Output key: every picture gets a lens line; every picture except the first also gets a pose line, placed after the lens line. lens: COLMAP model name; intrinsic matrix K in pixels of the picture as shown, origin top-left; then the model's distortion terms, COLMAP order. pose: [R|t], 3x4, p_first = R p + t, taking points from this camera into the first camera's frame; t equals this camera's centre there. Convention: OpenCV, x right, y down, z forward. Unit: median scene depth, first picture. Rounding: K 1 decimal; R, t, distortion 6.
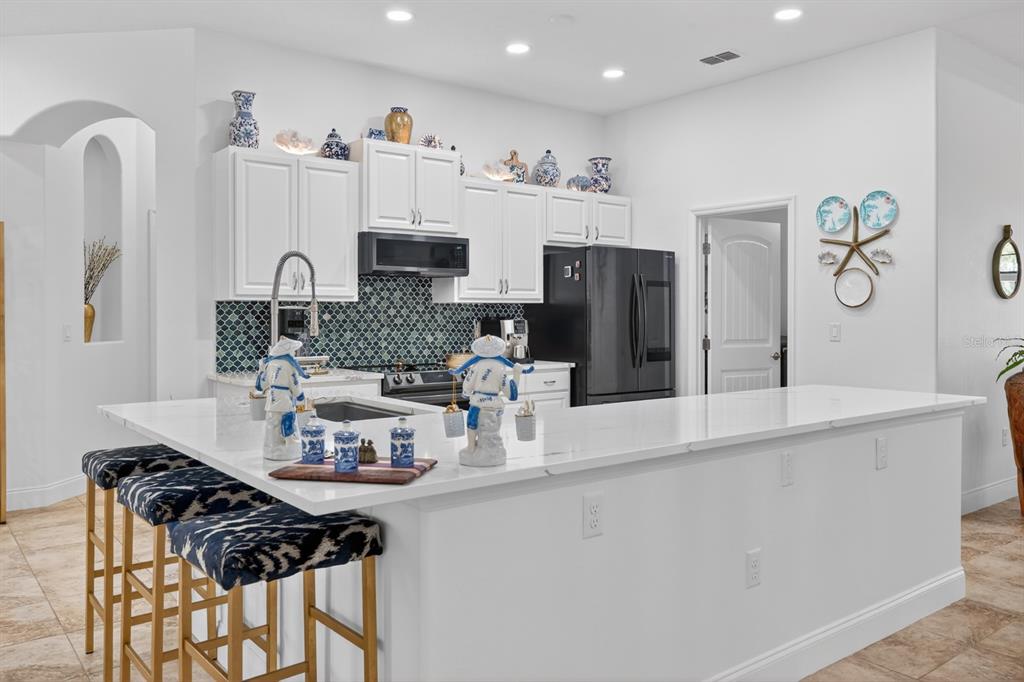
lens RADIAL K [[786.0, 0, 502.7], [0, 786.0, 317.2], [0, 0, 1]] dist [0.003697, 0.001641]
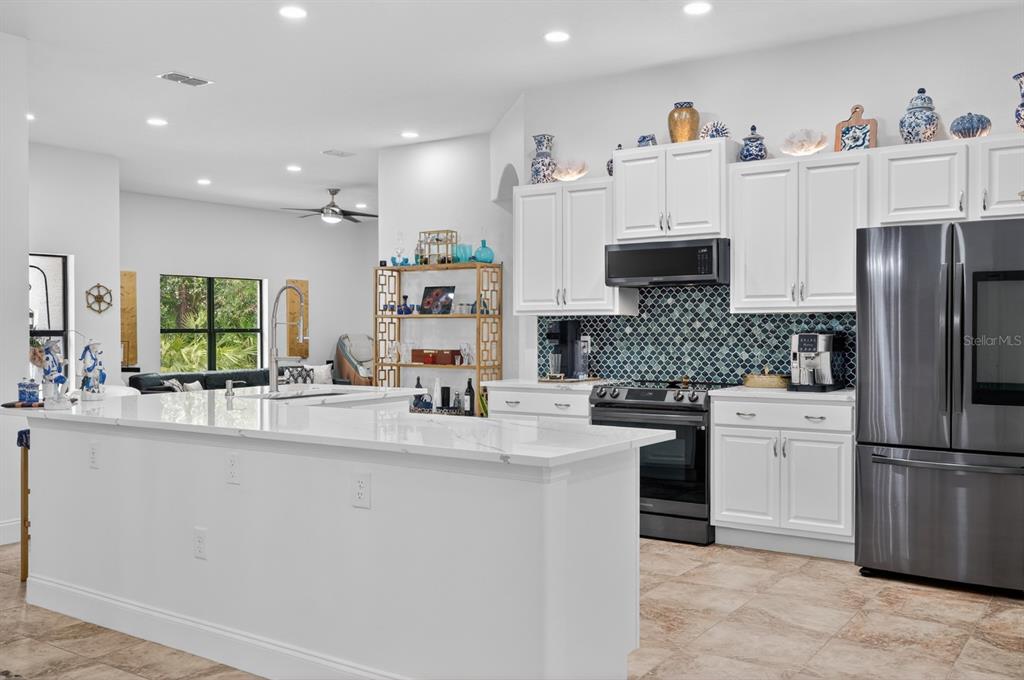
lens RADIAL K [[910.1, 0, 512.0], [0, 910.1, 340.0], [0, 0, 1]] dist [0.014930, -0.002696]
pose [[0.311373, 0.012511, -0.950206, 0.826495], [-0.003784, 0.999922, 0.011926, -0.000745], [0.950280, -0.000118, 0.311396, 0.479655]]
